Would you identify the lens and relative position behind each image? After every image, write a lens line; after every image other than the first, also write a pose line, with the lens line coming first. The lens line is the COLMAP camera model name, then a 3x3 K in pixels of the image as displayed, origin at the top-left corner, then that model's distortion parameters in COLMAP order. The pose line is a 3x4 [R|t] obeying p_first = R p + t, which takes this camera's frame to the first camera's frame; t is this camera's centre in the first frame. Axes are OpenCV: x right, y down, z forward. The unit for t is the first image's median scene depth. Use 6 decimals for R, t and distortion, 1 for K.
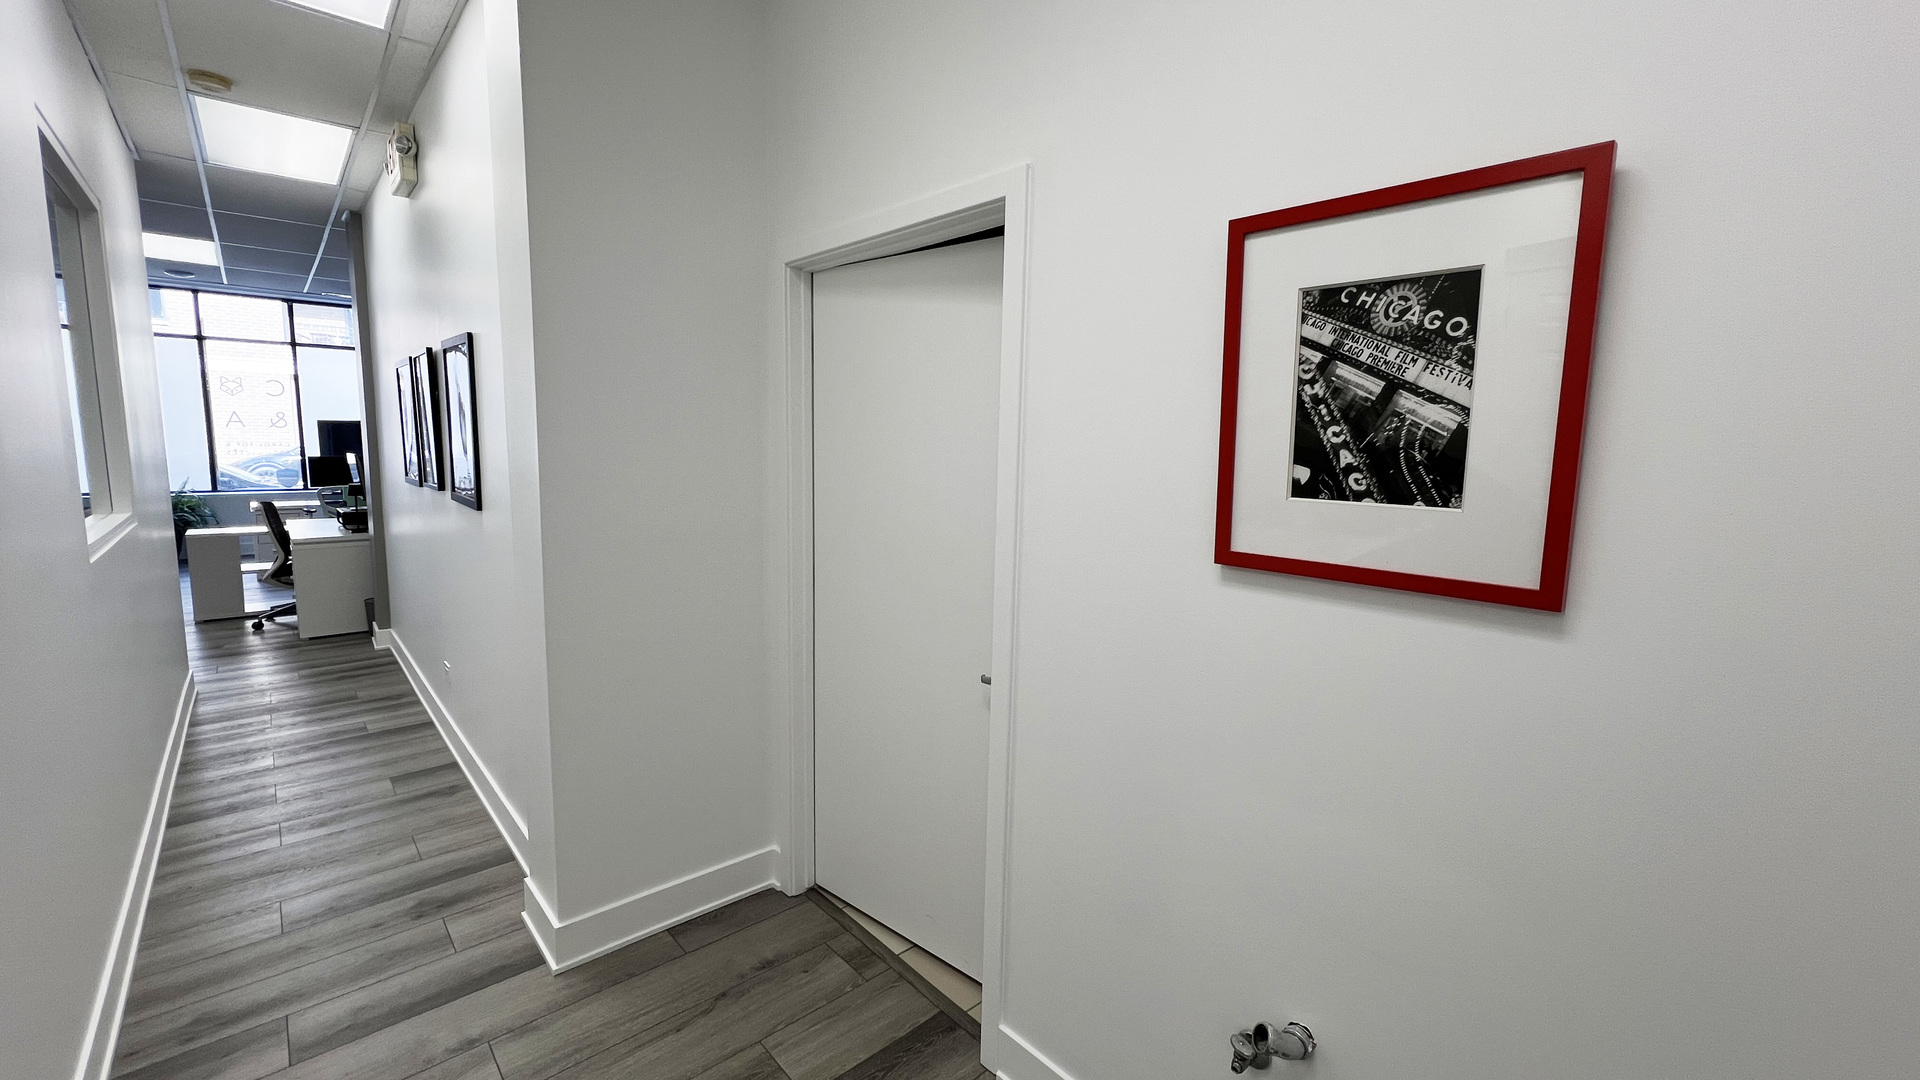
lens RADIAL K [[767.5, 0, 957.9], [0, 767.5, 536.2], [0, 0, 1]] dist [-0.002999, 0.000697]
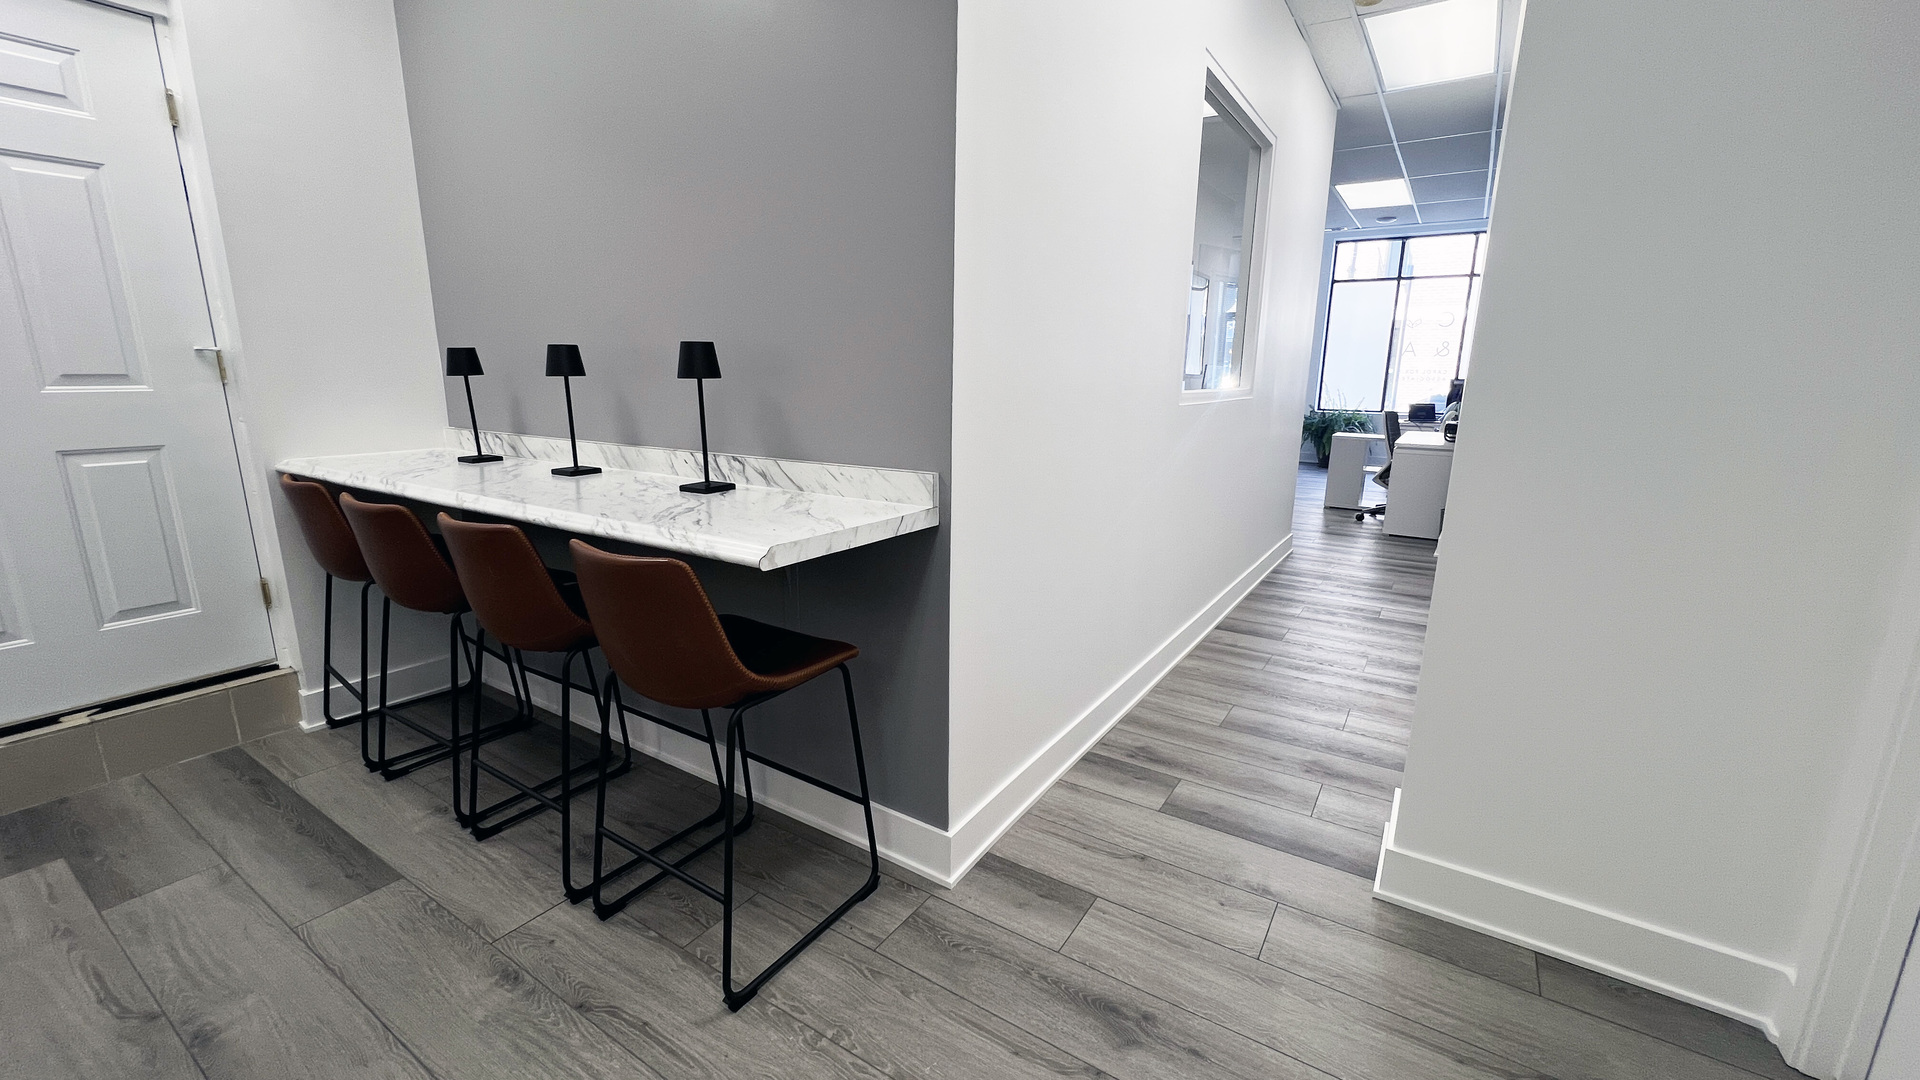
lens RADIAL K [[766.0, 0, 969.5], [0, 766.0, 539.2], [0, 0, 1]] dist [-0.001168, 0.000527]
pose [[0.263753, 0.192406, -0.945206, 0.104702], [-0.128046, 0.978216, 0.163396, 0.107929], [0.956054, 0.077933, 0.282645, 0.325876]]
